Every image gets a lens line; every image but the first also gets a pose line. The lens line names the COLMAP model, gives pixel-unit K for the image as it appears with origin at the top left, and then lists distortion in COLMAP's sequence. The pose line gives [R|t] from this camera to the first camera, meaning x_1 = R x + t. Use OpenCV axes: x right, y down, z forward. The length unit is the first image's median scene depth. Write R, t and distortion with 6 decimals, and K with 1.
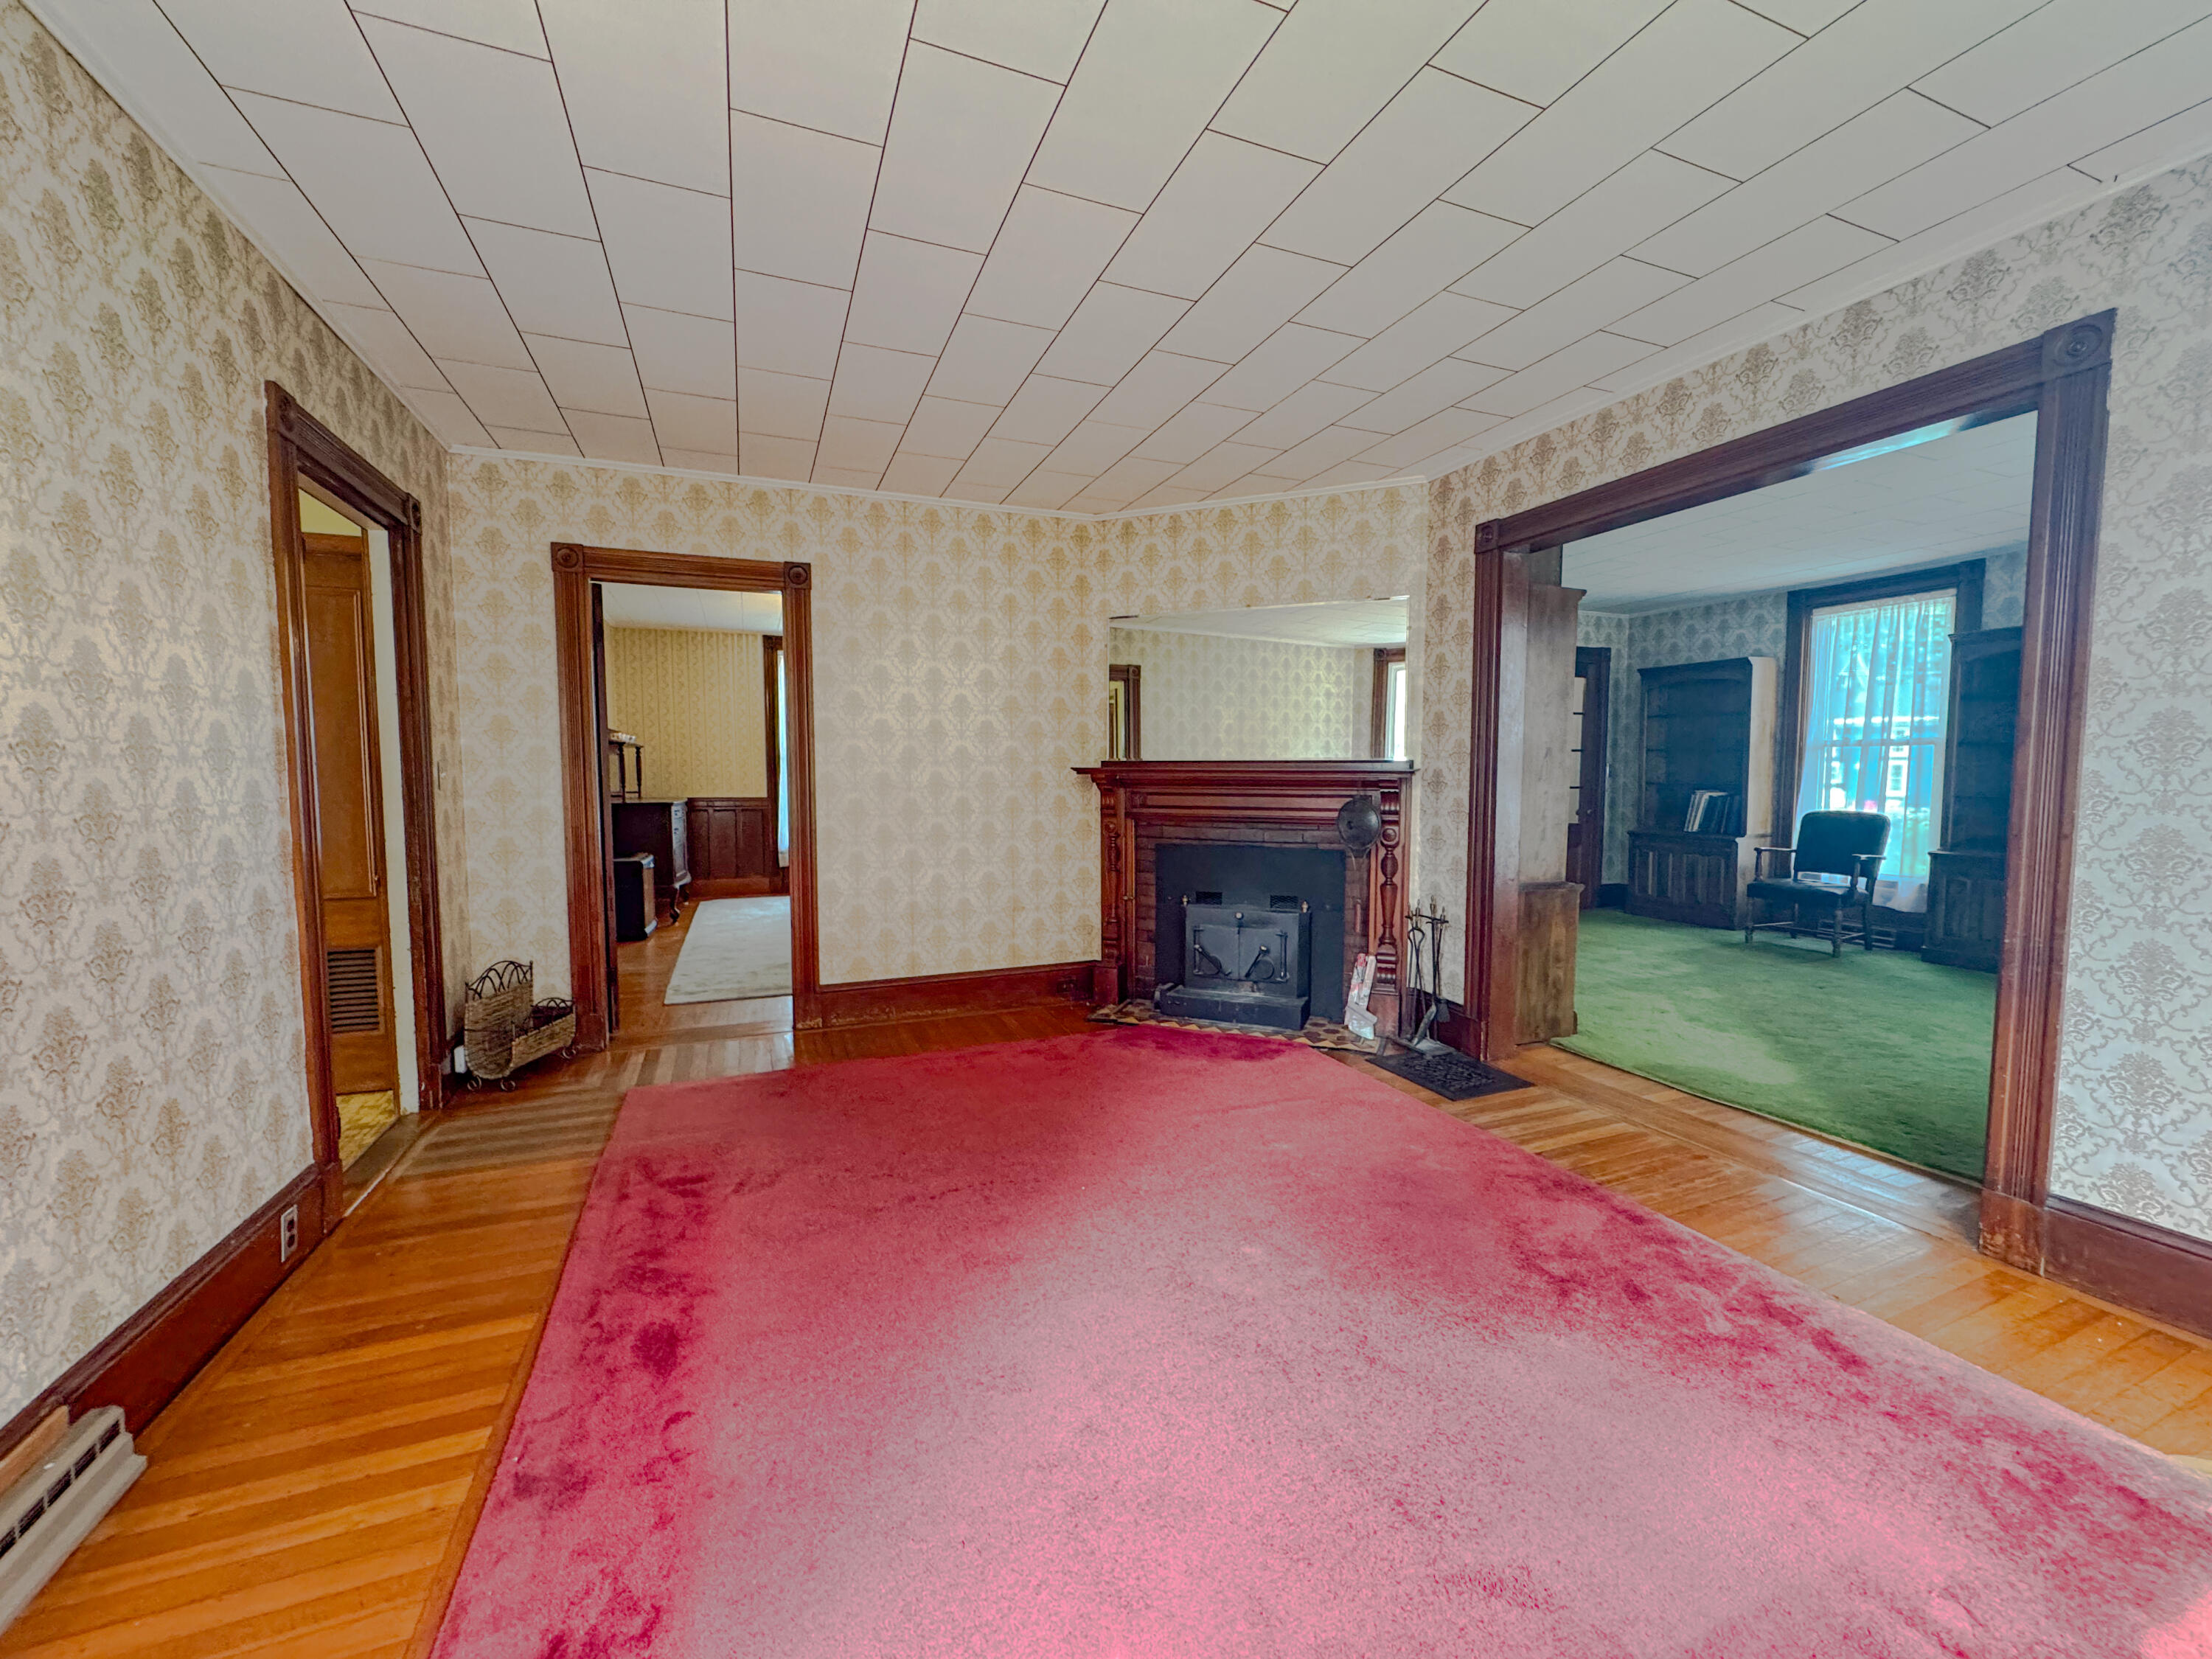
lens RADIAL K [[903.1, 0, 1111.8], [0, 903.1, 835.3], [0, 0, 1]] dist [-0.003386, -0.000165]
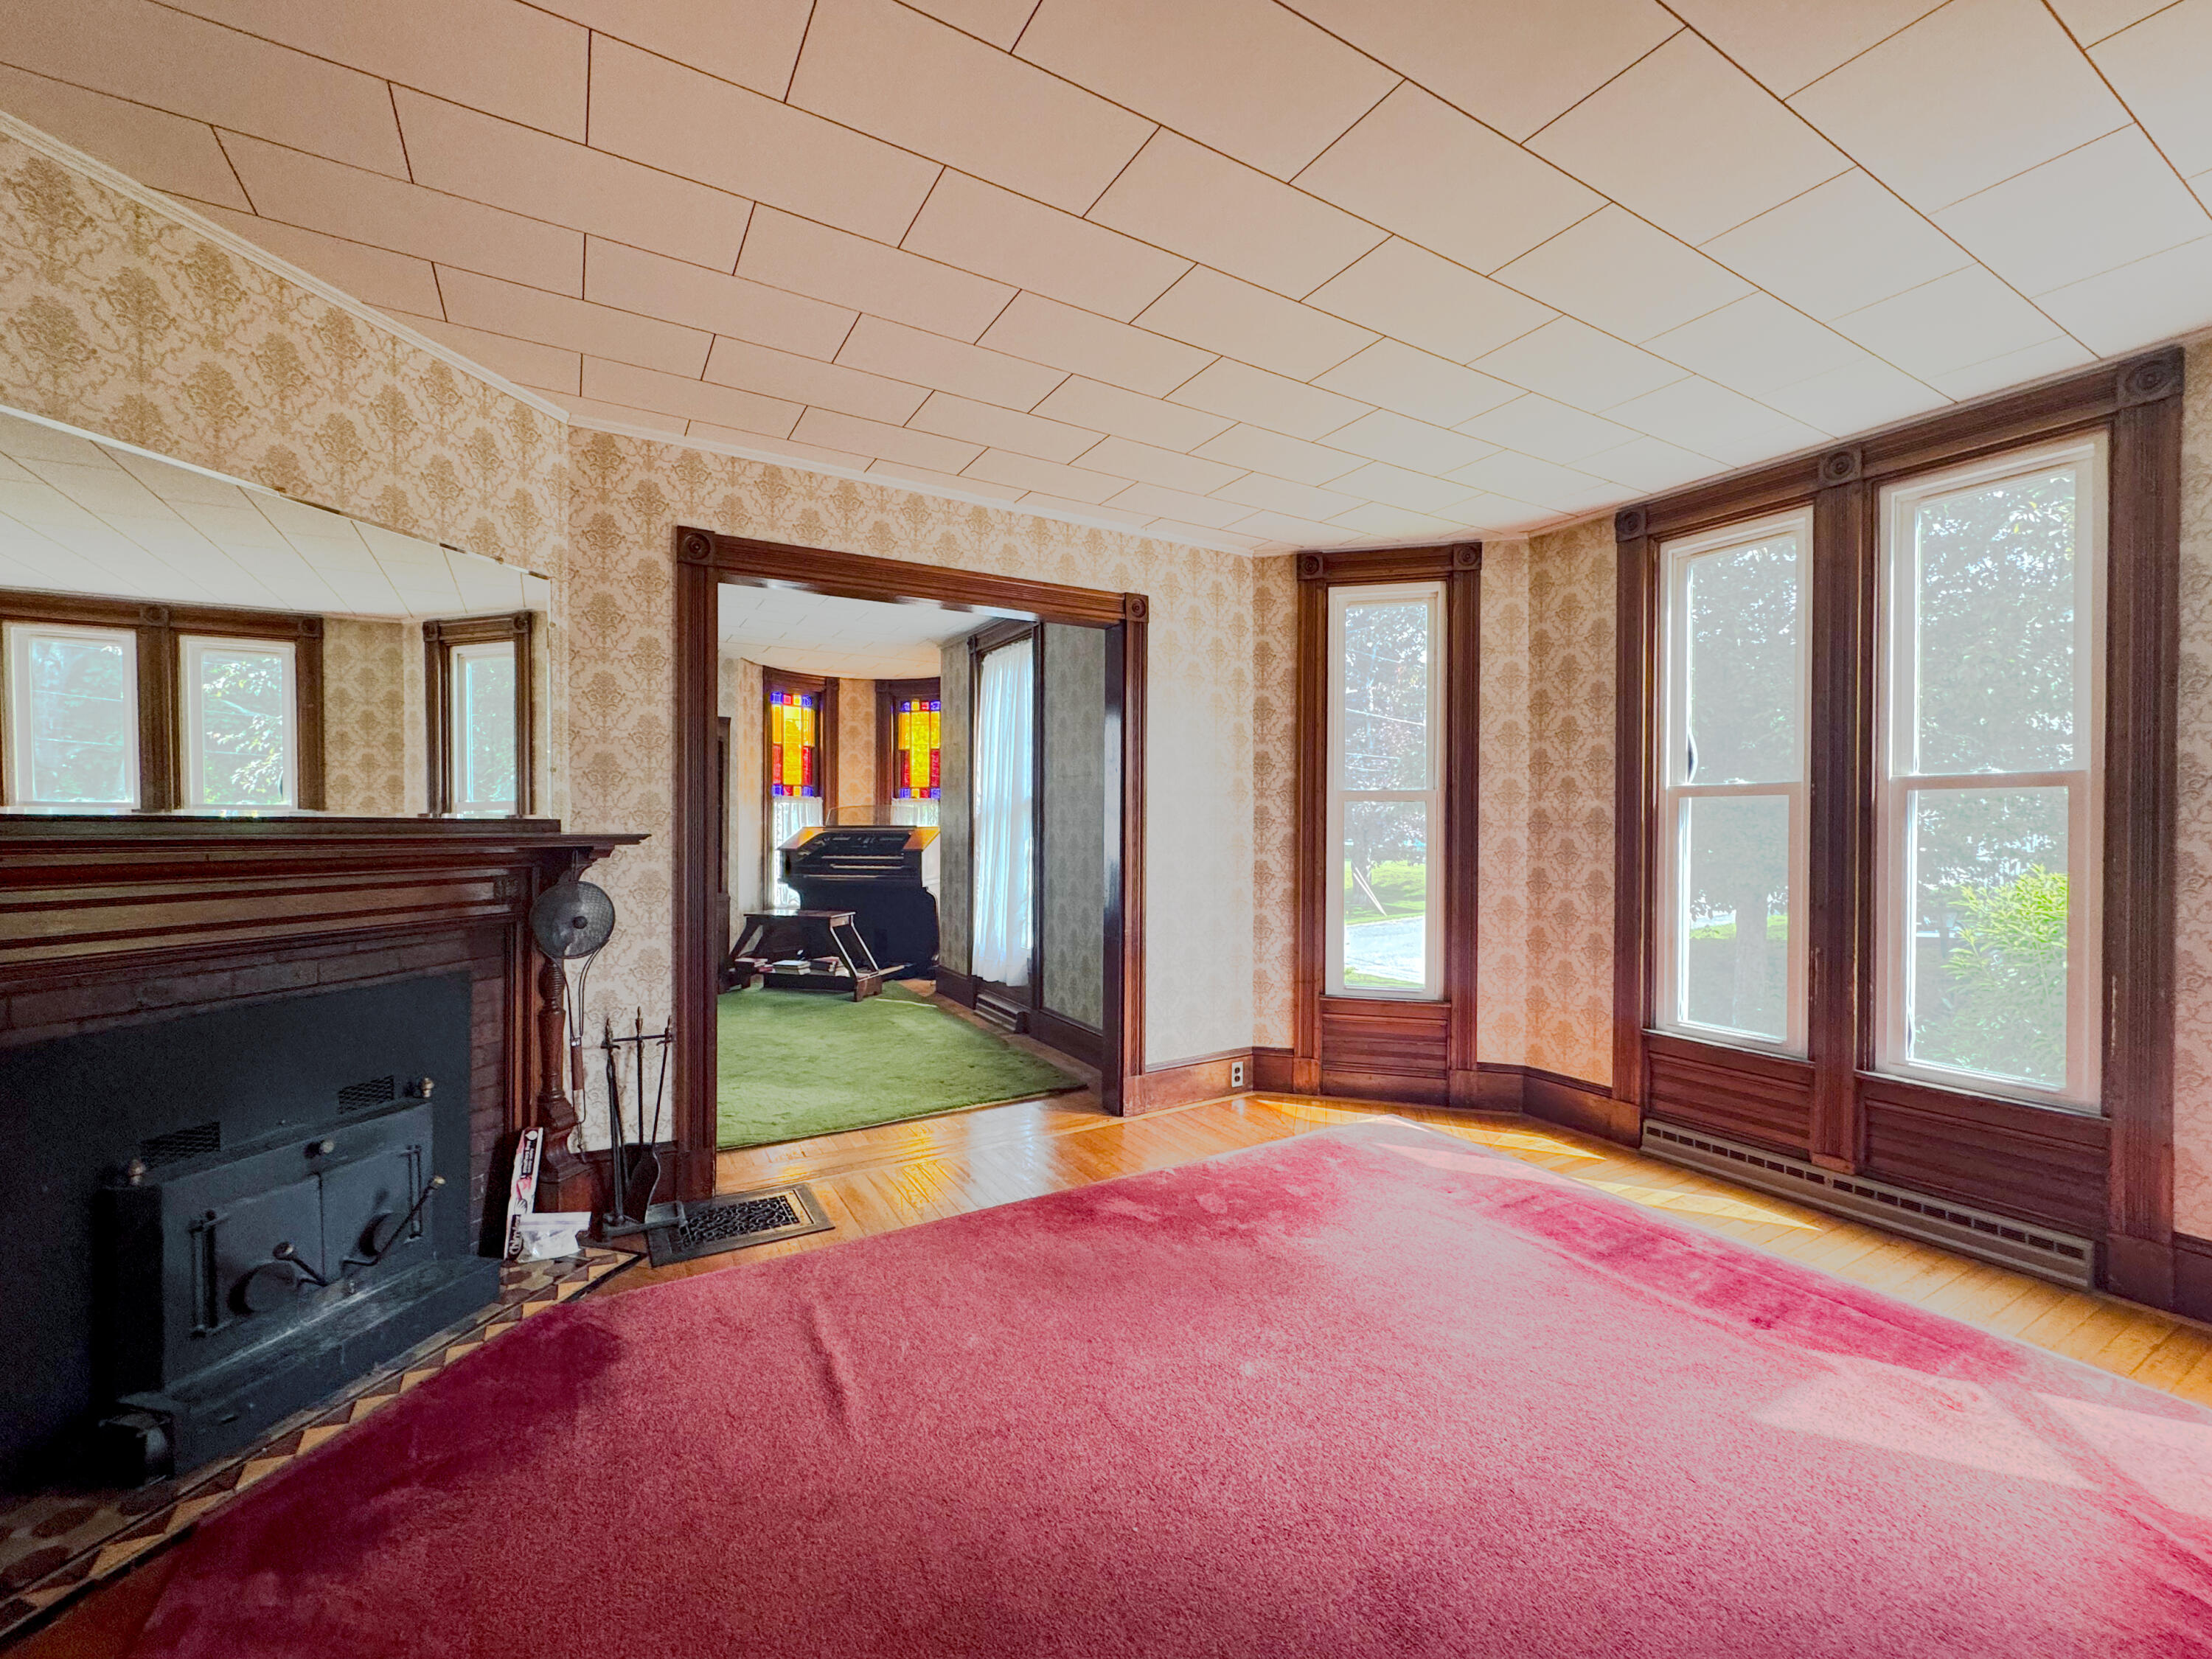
lens RADIAL K [[903.1, 0, 1102.4], [0, 903.1, 834.8], [0, 0, 1]] dist [-0.003386, -0.000165]
pose [[-0.138485, -0.009205, 0.990322, -0.403725], [0.066517, 0.997612, 0.018575, -0.058805], [-0.988128, 0.068446, -0.137542, 0.704262]]
